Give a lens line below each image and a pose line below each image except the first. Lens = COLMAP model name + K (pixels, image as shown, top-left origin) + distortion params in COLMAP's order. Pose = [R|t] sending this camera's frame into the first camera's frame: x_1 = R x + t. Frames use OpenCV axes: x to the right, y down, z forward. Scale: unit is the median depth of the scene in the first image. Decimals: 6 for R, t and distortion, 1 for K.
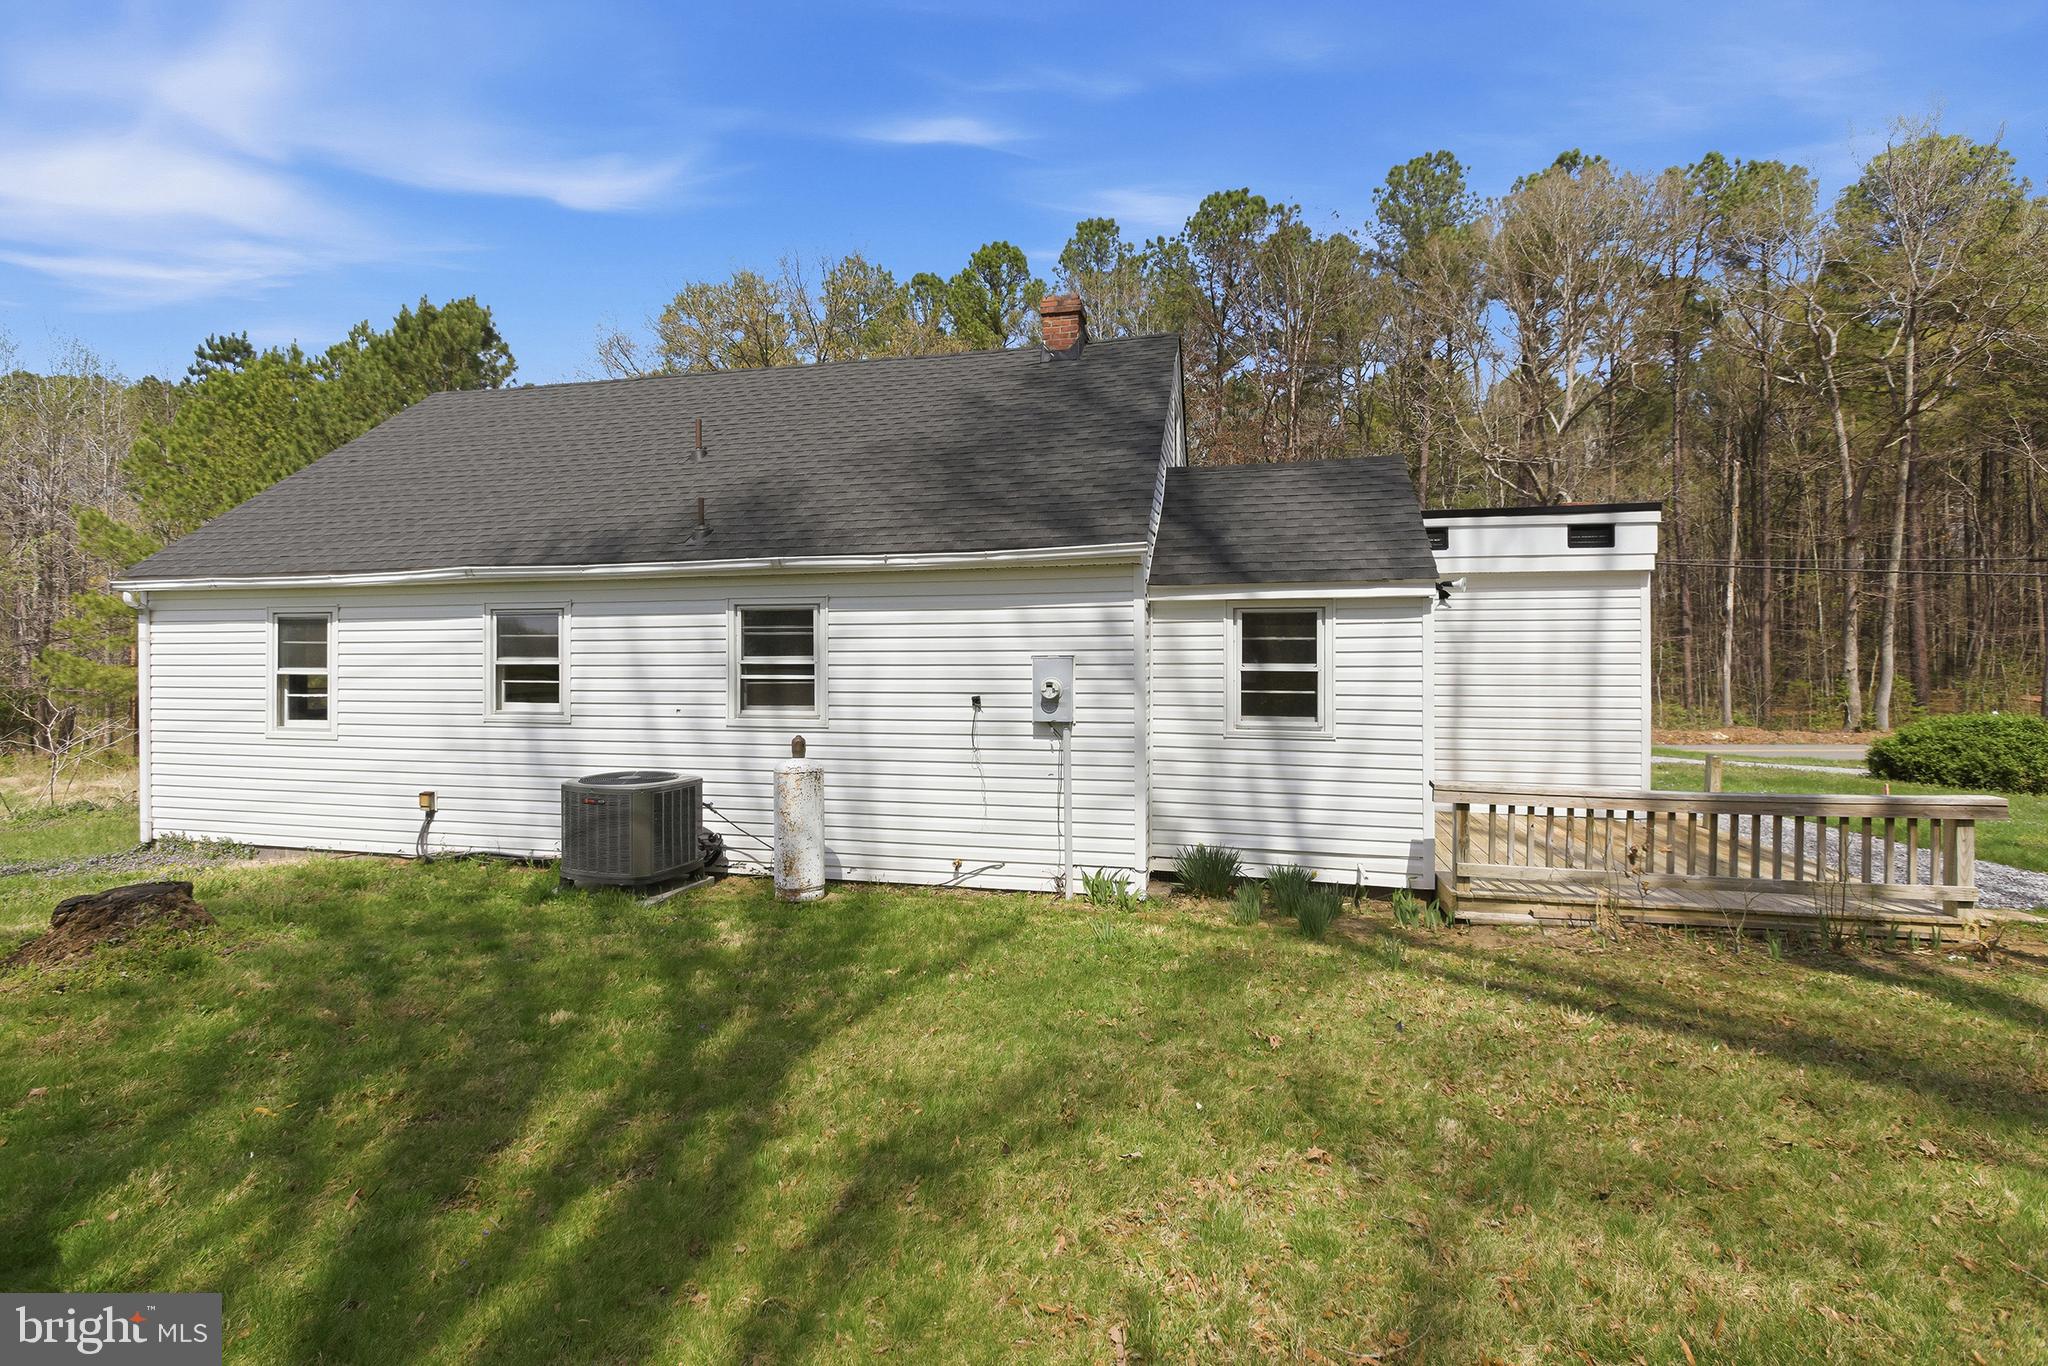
lens RADIAL K [[932.3, 0, 1022.8], [0, 932.3, 660.7], [0, 0, 1]] dist [-0.001862, 0.000036]
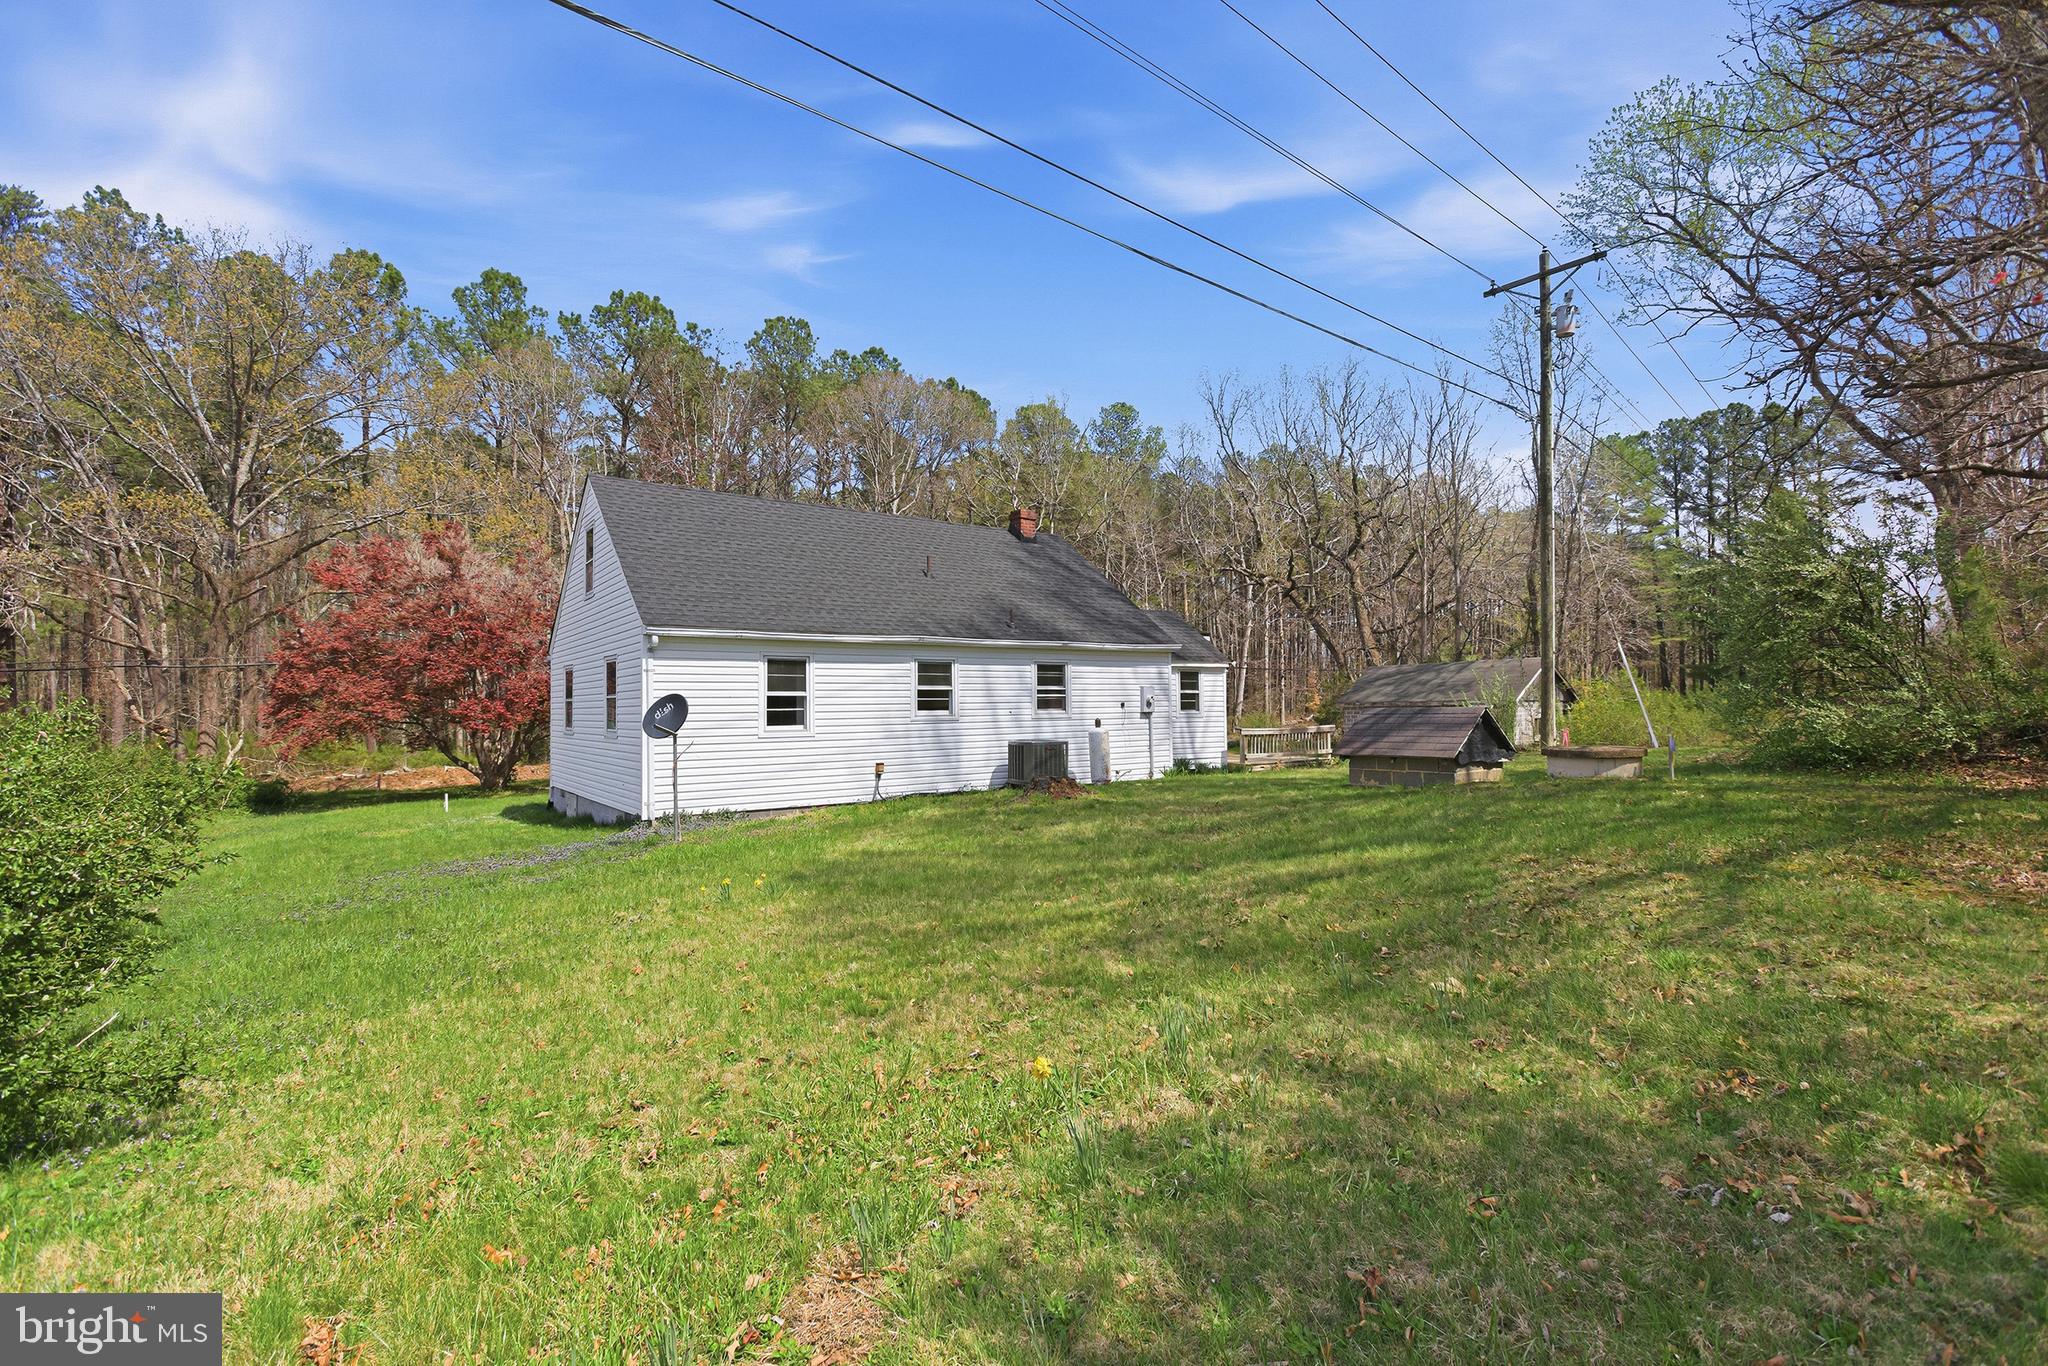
lens RADIAL K [[932.3, 0, 1024.0], [0, 932.3, 694.2], [0, 0, 1]] dist [-0.001862, 0.000036]
pose [[0.647042, 0.005295, 0.762436, -1.869891], [0.018206, 0.999583, -0.022393, 0.059363], [-0.762237, 0.028370, 0.646676, -0.348677]]
